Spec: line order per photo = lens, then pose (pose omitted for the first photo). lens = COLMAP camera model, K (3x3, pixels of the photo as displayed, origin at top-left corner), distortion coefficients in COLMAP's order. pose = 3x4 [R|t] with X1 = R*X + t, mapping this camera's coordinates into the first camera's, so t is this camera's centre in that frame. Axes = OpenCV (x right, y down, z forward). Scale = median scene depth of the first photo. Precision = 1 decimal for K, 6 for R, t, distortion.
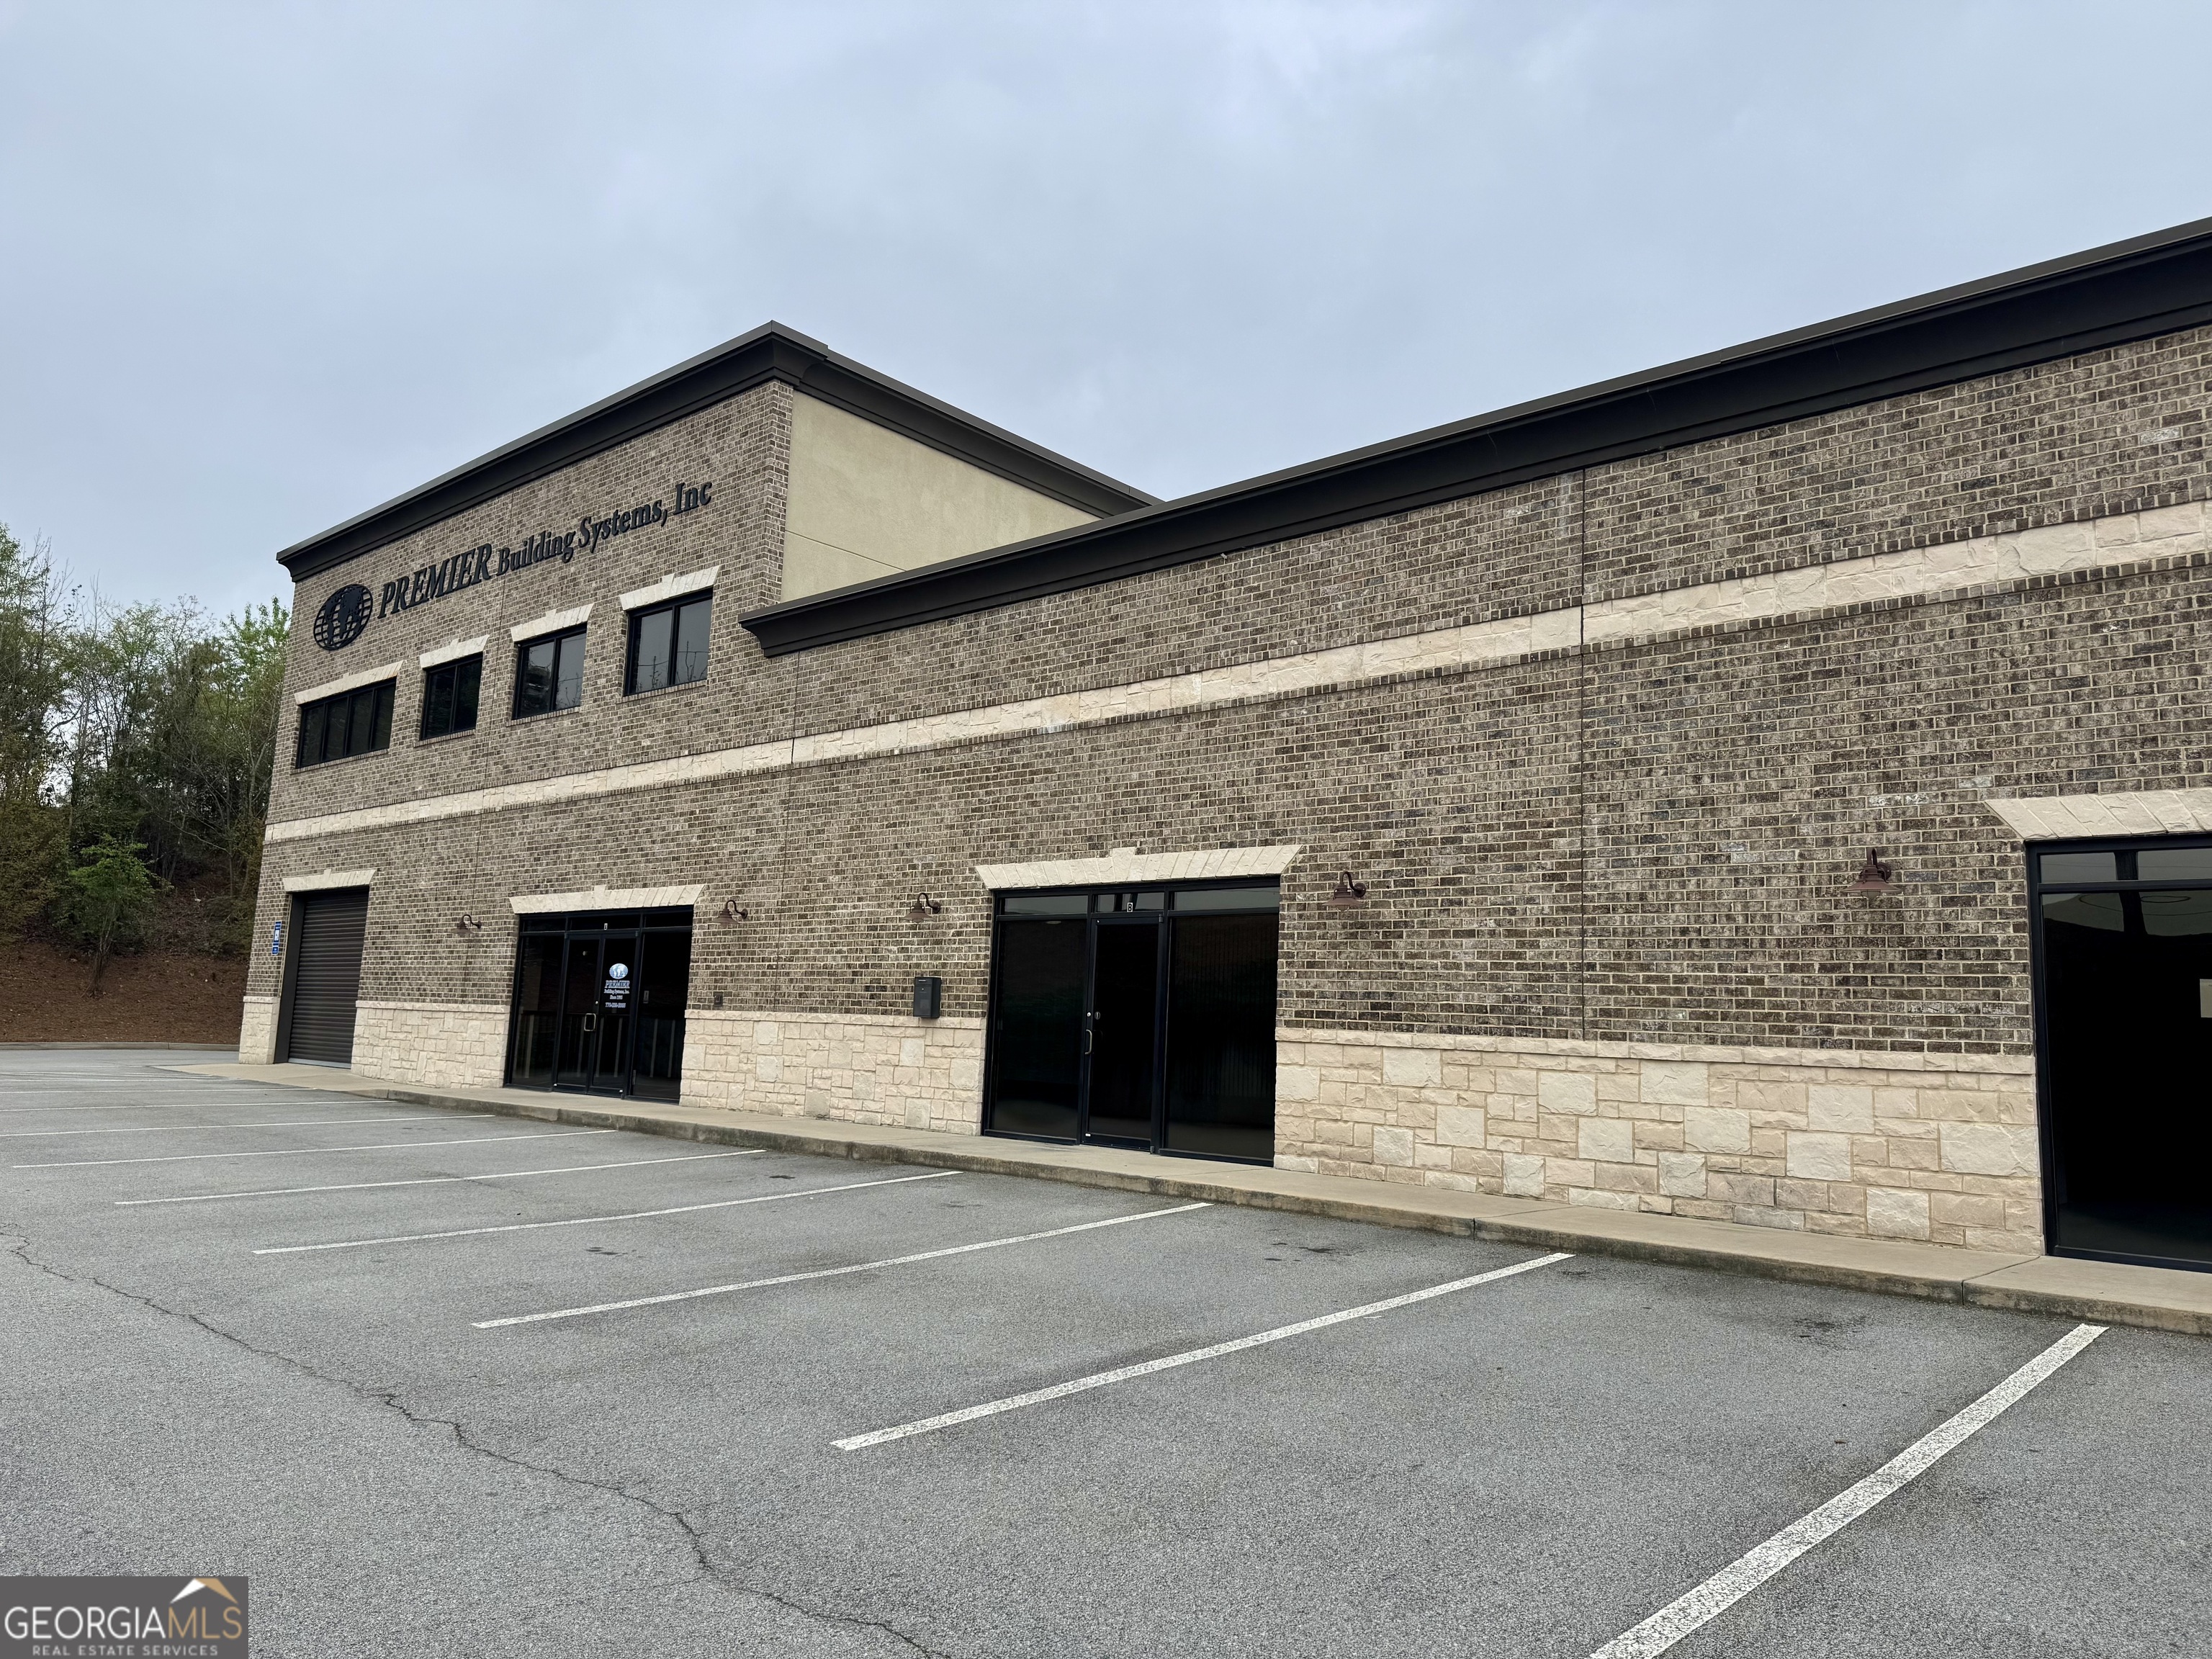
lens RADIAL K [[1563.8, 0, 1113.5], [0, 1563.8, 805.3], [0, 0, 1]] dist [0.041889, -0.064594]
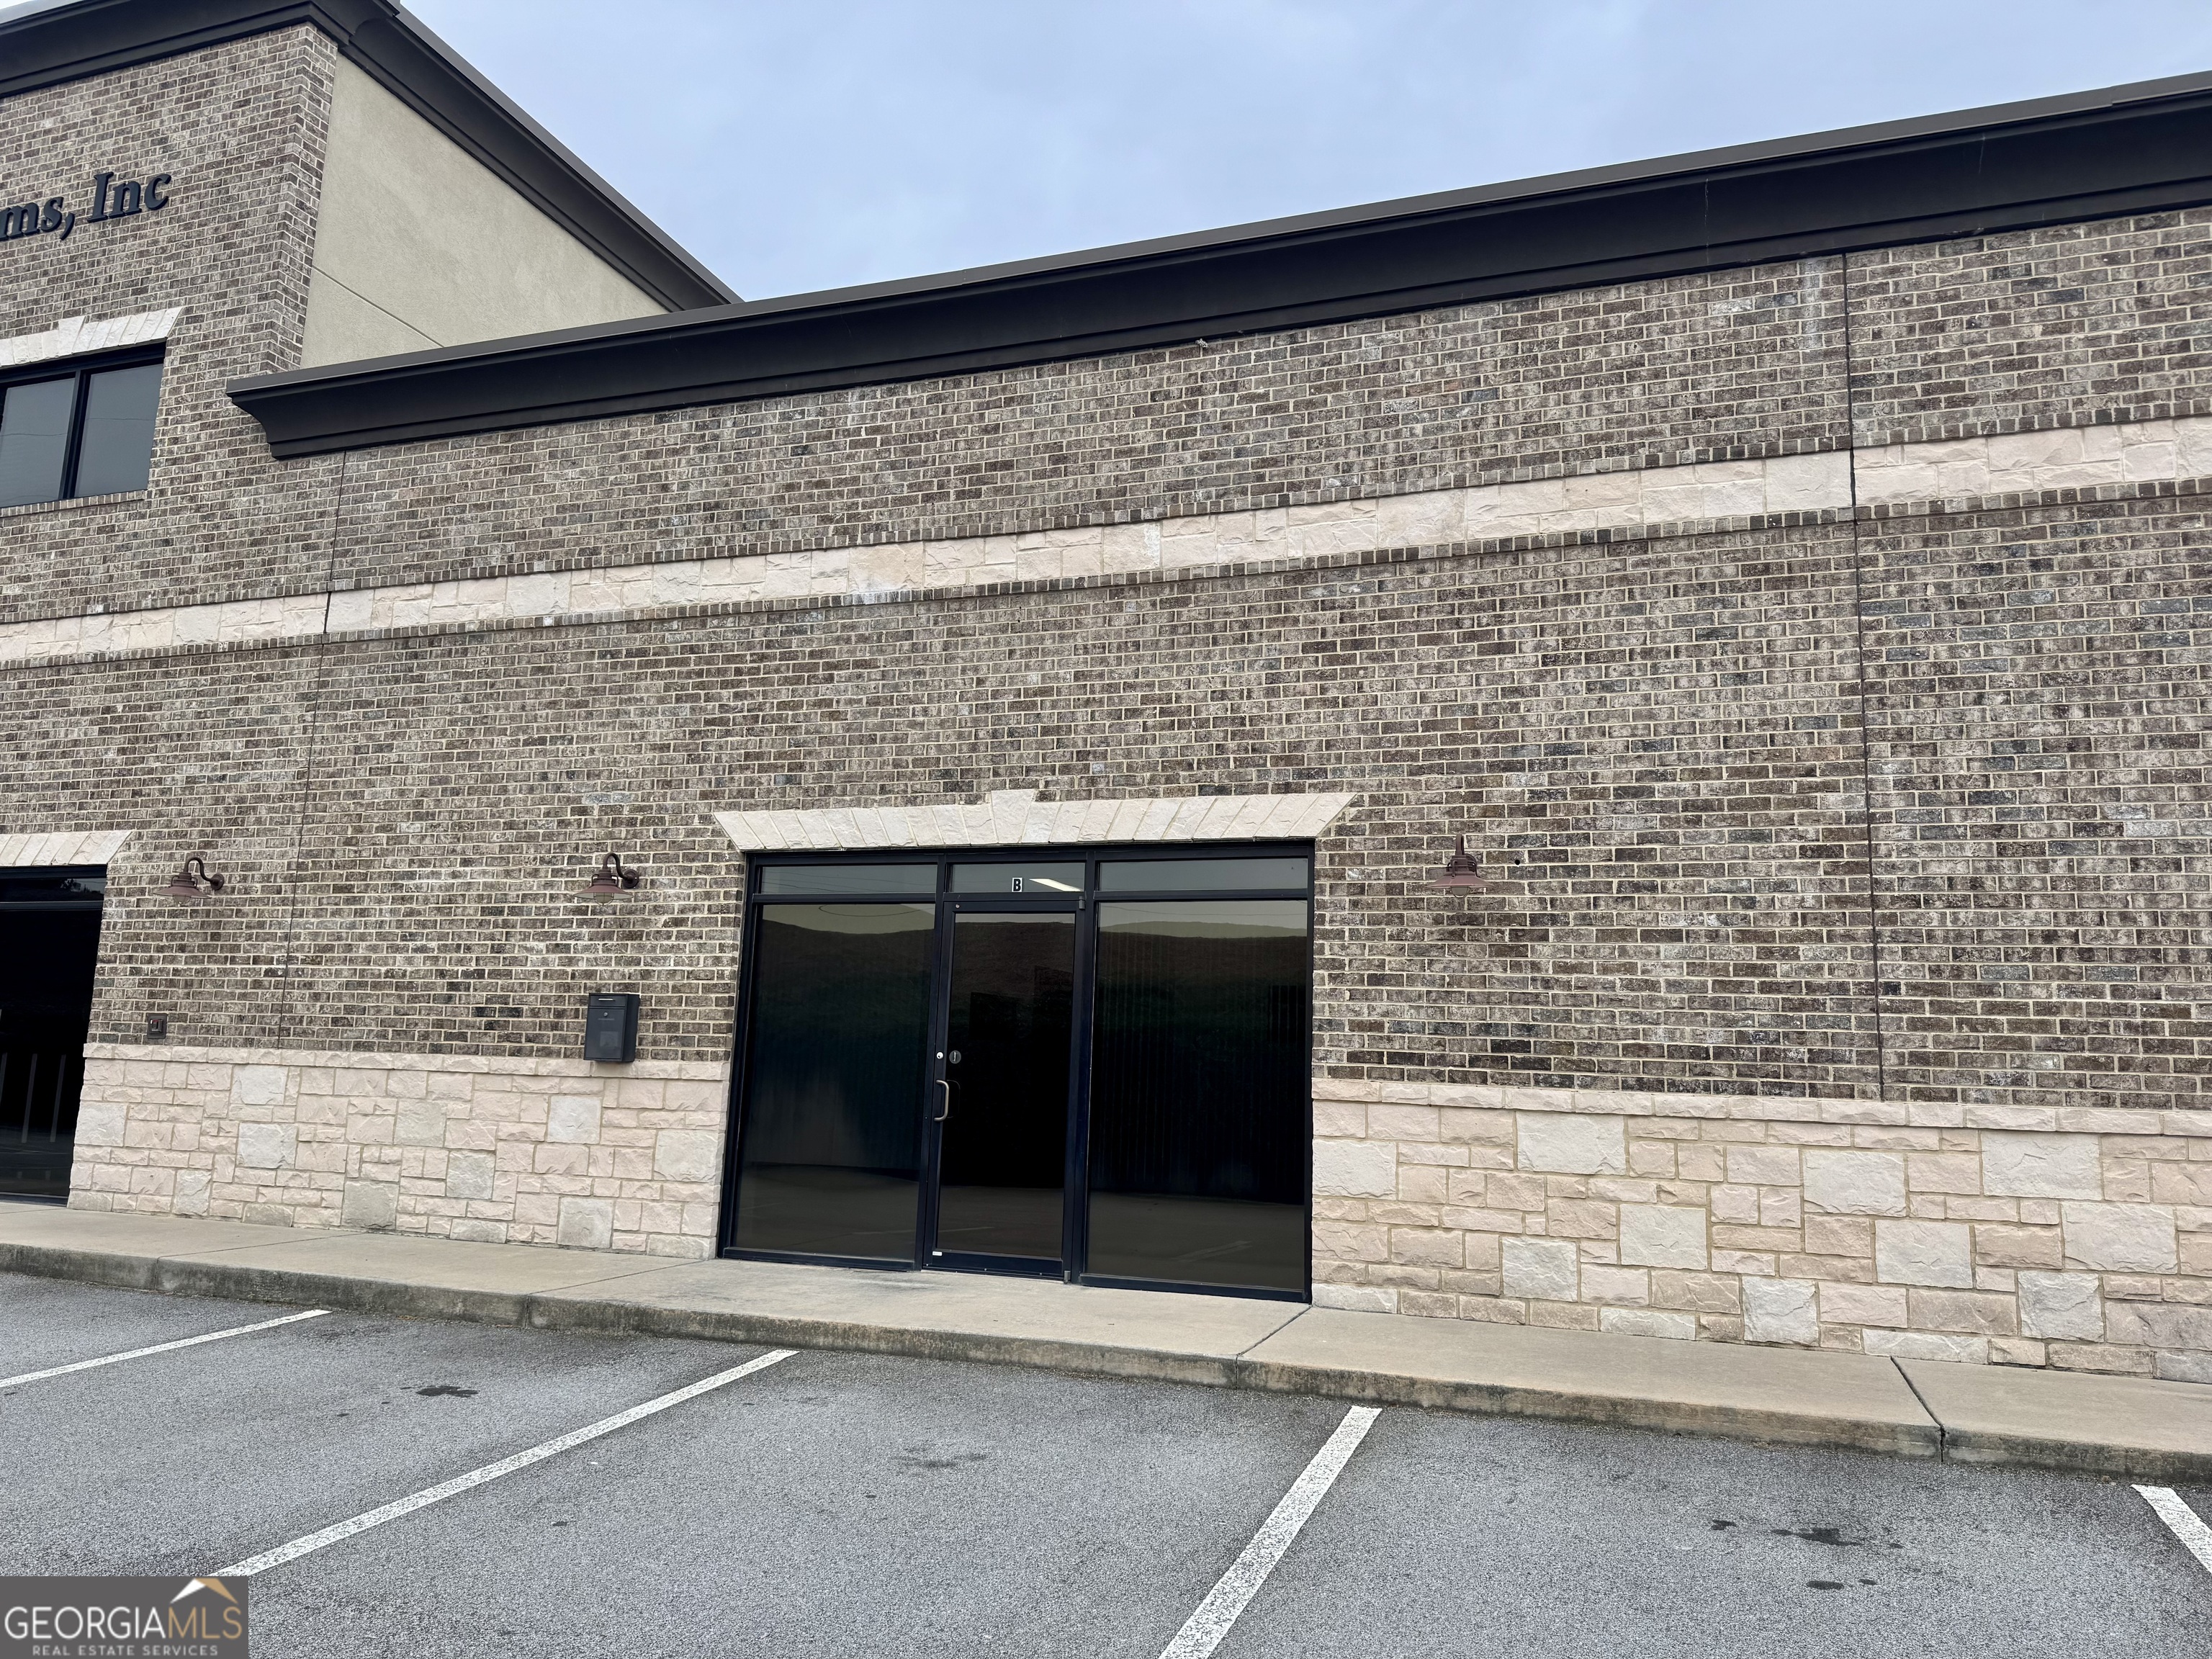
lens RADIAL K [[1563.8, 0, 1163.9], [0, 1563.8, 820.6], [0, 0, 1]] dist [0.041889, -0.064594]
pose [[0.916145, 0.049359, 0.397797, -0.200782], [-0.050737, 0.998687, -0.007066, 0.044208], [-0.397623, -0.013709, 0.917446, 0.433422]]
